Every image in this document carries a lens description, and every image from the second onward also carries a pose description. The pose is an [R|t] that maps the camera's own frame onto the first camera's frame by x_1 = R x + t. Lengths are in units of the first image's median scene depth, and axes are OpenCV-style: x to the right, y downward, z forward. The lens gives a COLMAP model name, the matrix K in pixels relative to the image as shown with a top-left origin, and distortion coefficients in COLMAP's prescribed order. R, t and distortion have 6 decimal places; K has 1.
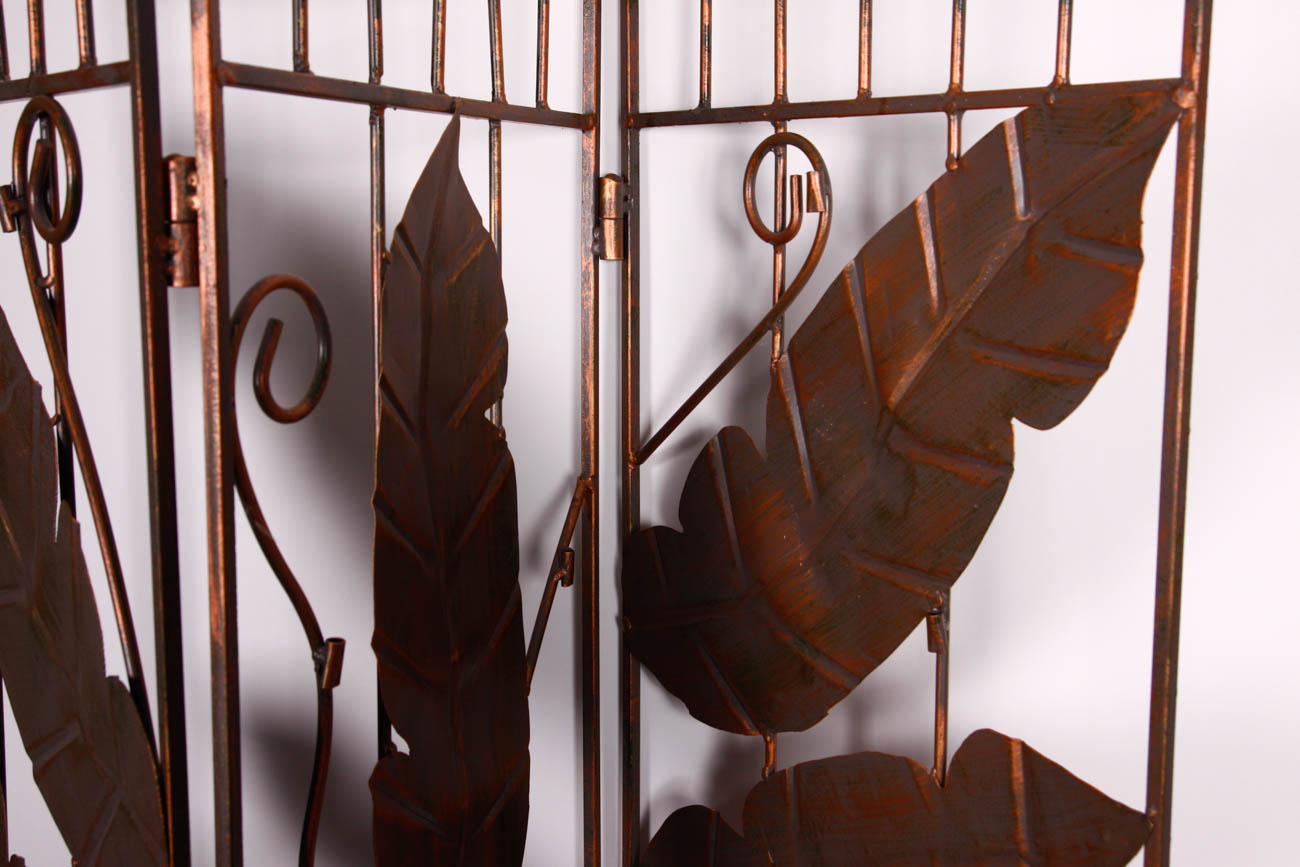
lens RADIAL K [[1746.9, 0, 647.9], [0, 1746.9, 437.1], [0, 0, 1]] dist [0.087240, 0.000000]
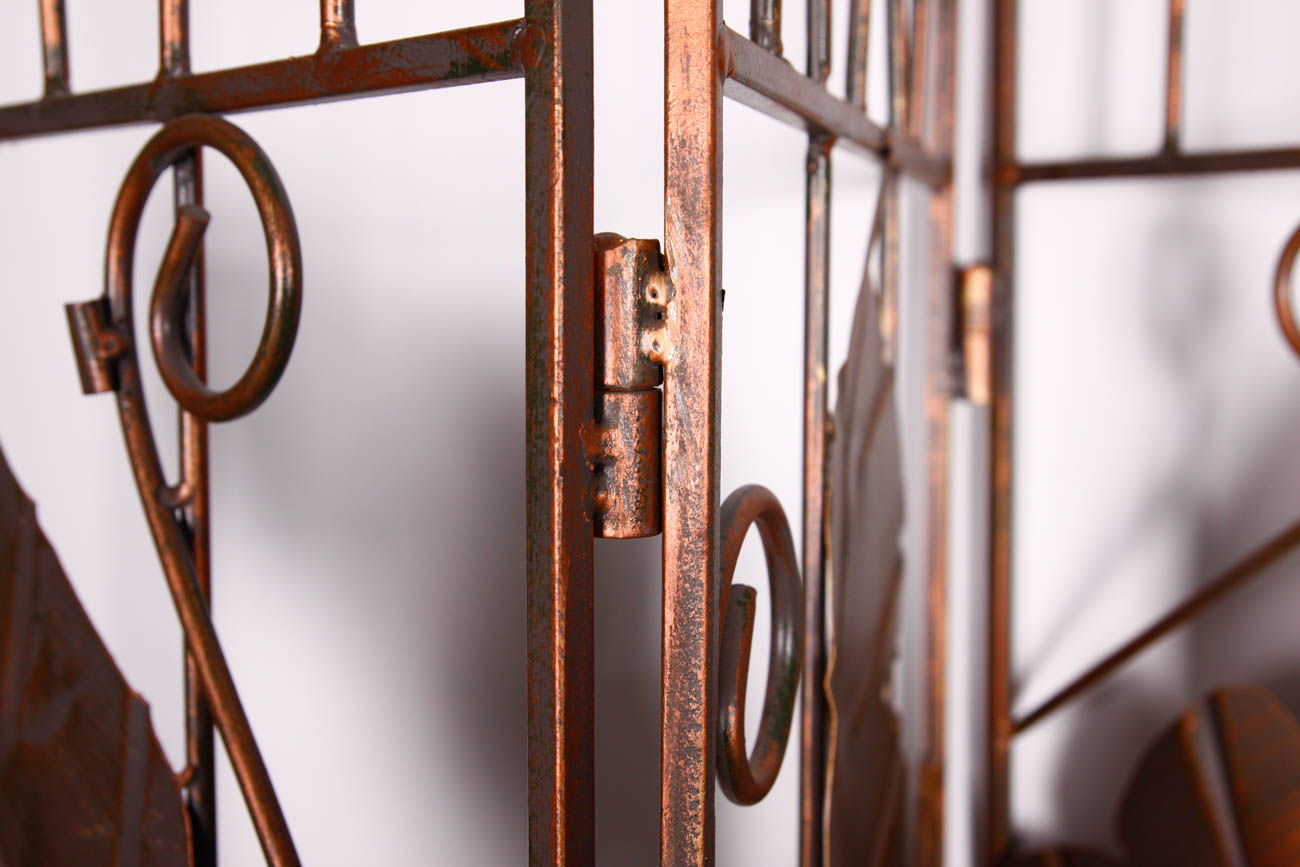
lens RADIAL K [[1981.2, 0, 652.0], [0, 1981.2, 429.4], [0, 0, 1]] dist [0.094622, 0.000000]
pose [[0.996441, -0.011920, 0.083444, -0.255769], [0.016969, 0.998050, -0.060065, -0.070833], [-0.082565, 0.061267, 0.994701, 0.441110]]
